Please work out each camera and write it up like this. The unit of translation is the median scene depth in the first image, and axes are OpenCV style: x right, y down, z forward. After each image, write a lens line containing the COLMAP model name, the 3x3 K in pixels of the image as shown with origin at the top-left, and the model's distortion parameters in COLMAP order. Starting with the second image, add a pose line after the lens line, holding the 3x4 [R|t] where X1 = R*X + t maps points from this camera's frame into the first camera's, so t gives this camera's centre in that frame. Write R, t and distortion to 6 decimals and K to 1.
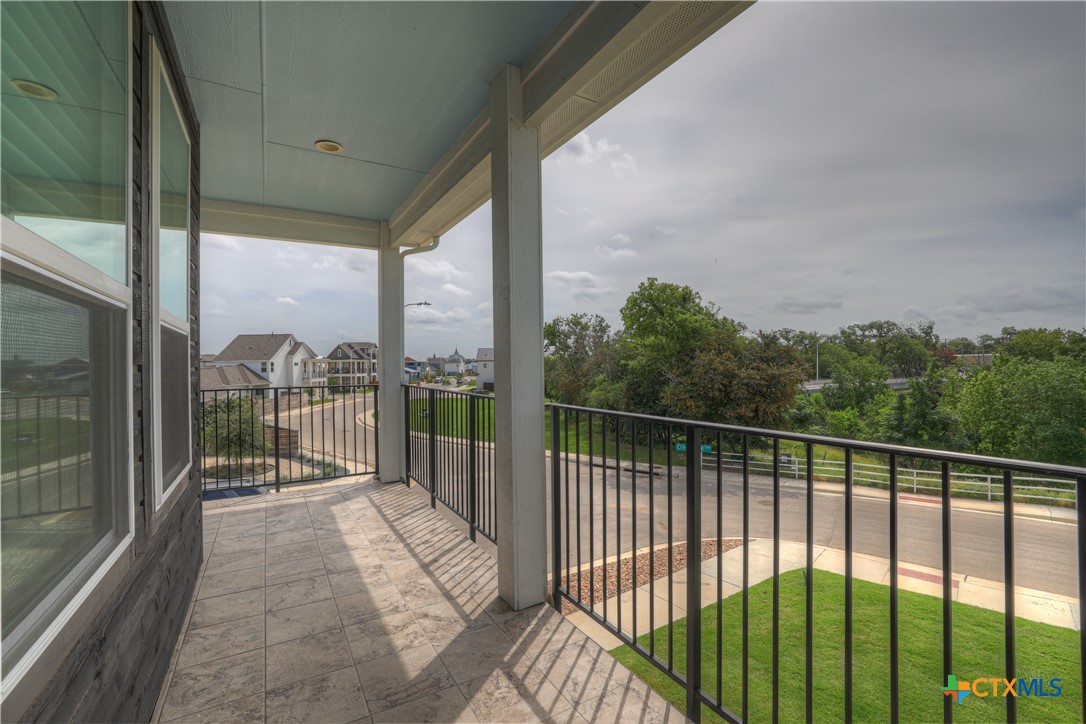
lens RADIAL K [[480.2, 0, 538.2], [0, 480.2, 364.0], [0, 0, 1]] dist [0.001725, 0.001572]
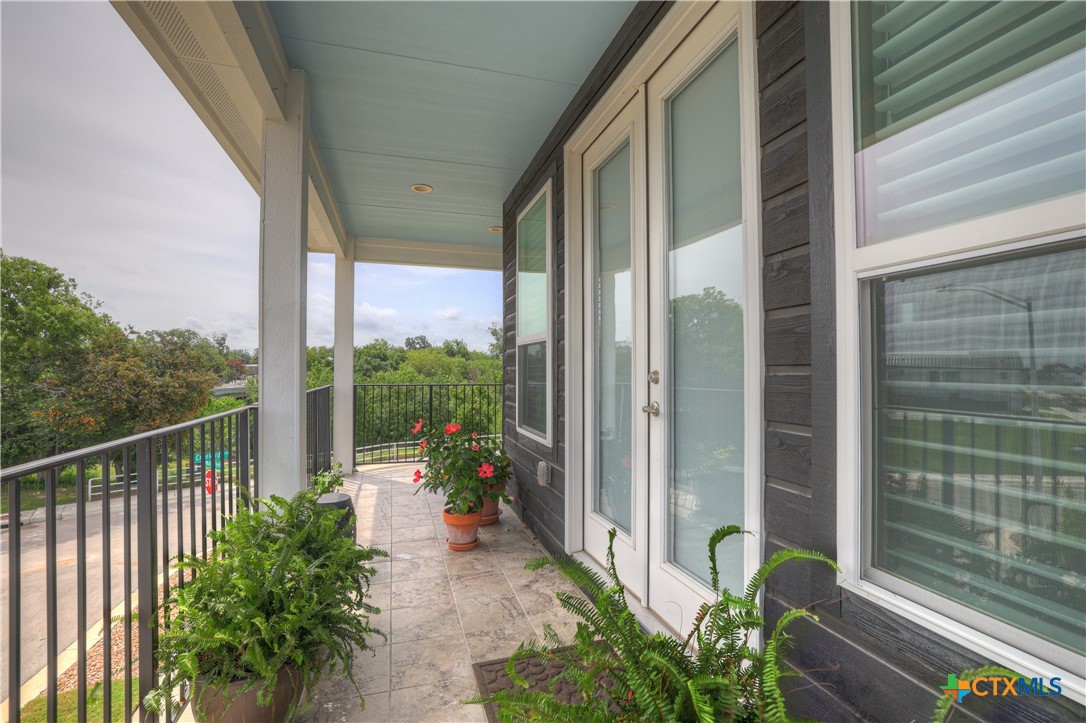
lens RADIAL K [[480.2, 0, 538.2], [0, 480.2, 363.5], [0, 0, 1]] dist [0.001725, 0.001572]
pose [[0.228198, 0.016581, 0.973473, -0.247659], [0.000798, 0.999851, -0.017217, 0.002239], [-0.973614, 0.004706, 0.228151, 0.085049]]
